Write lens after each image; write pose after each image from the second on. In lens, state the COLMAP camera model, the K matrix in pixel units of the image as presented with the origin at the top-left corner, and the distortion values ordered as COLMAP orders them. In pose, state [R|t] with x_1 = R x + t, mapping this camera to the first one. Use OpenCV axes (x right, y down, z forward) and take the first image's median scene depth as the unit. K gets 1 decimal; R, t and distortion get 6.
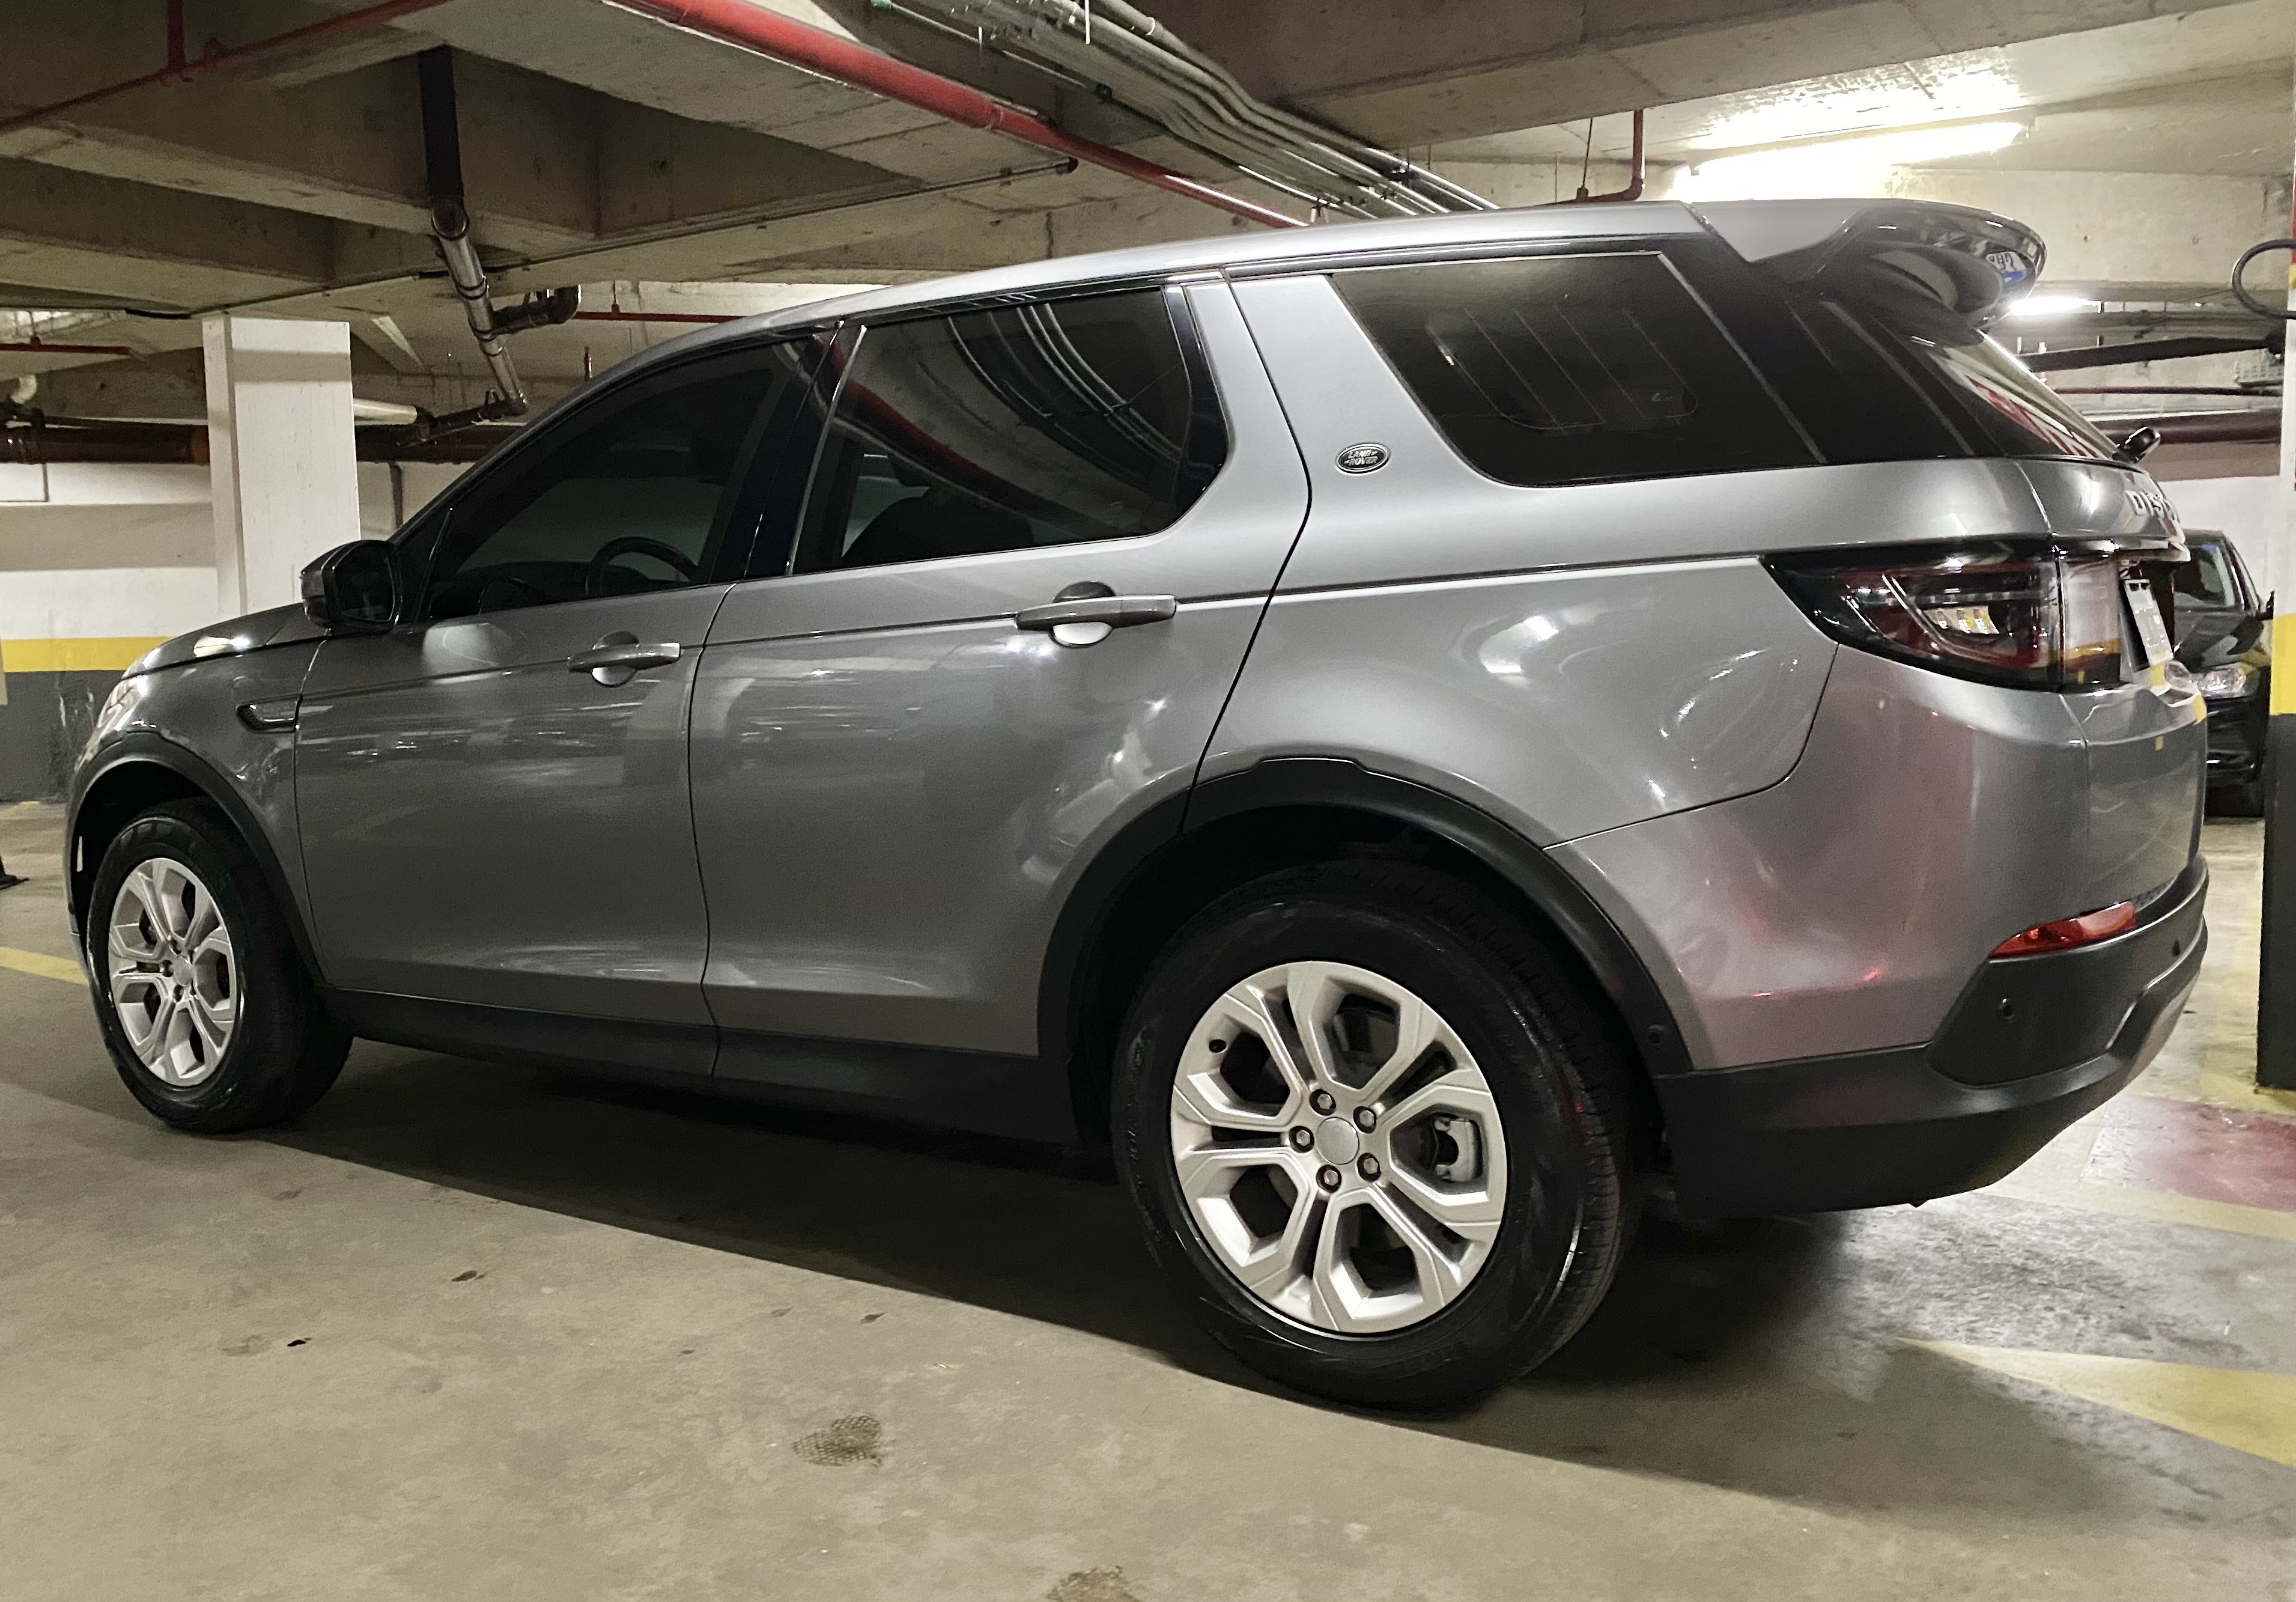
lens RADIAL K [[1787.1, 0, 1127.1], [0, 1787.1, 722.8], [0, 0, 1]] dist [0.013826, -0.008834]
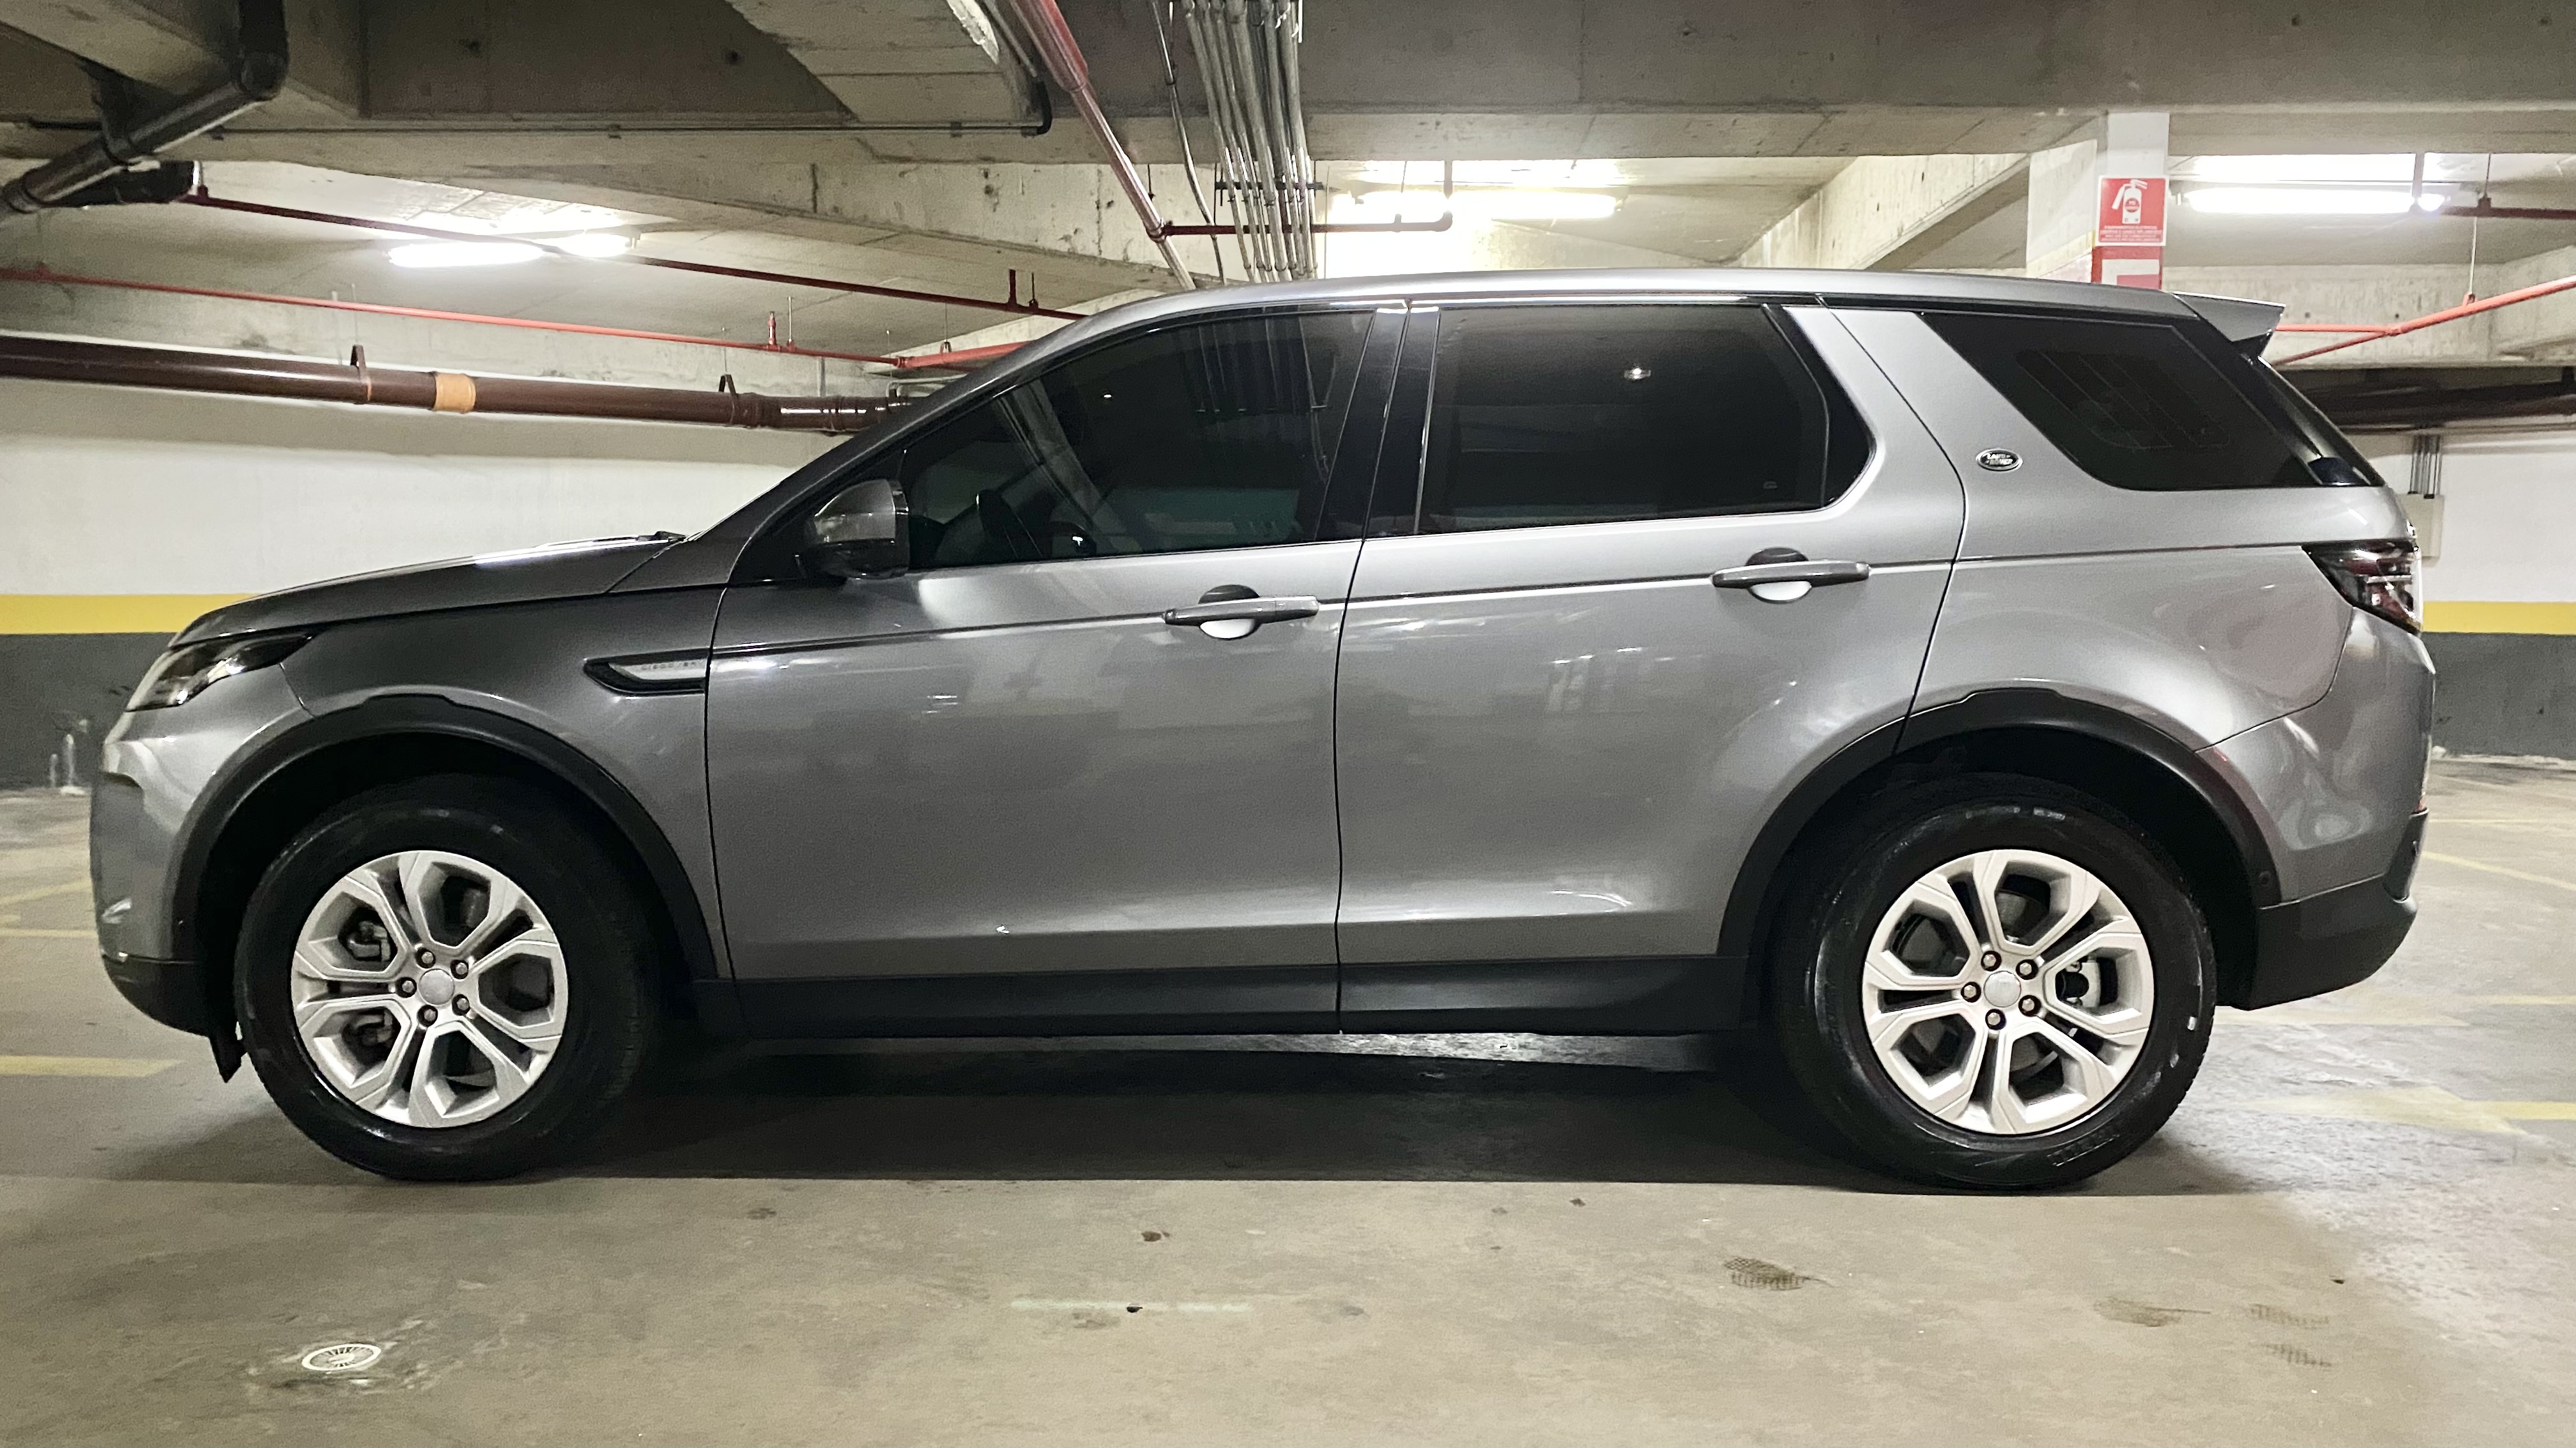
lens RADIAL K [[1884.1, 0, 1277.5], [0, 1884.1, 713.1], [0, 0, 1]] dist [0.028763, -0.016024]
pose [[0.858962, -0.010853, 0.511924, -1.022208], [0.012143, 0.999926, 0.000824, 0.026913], [-0.511895, 0.005508, 0.859030, 0.091691]]
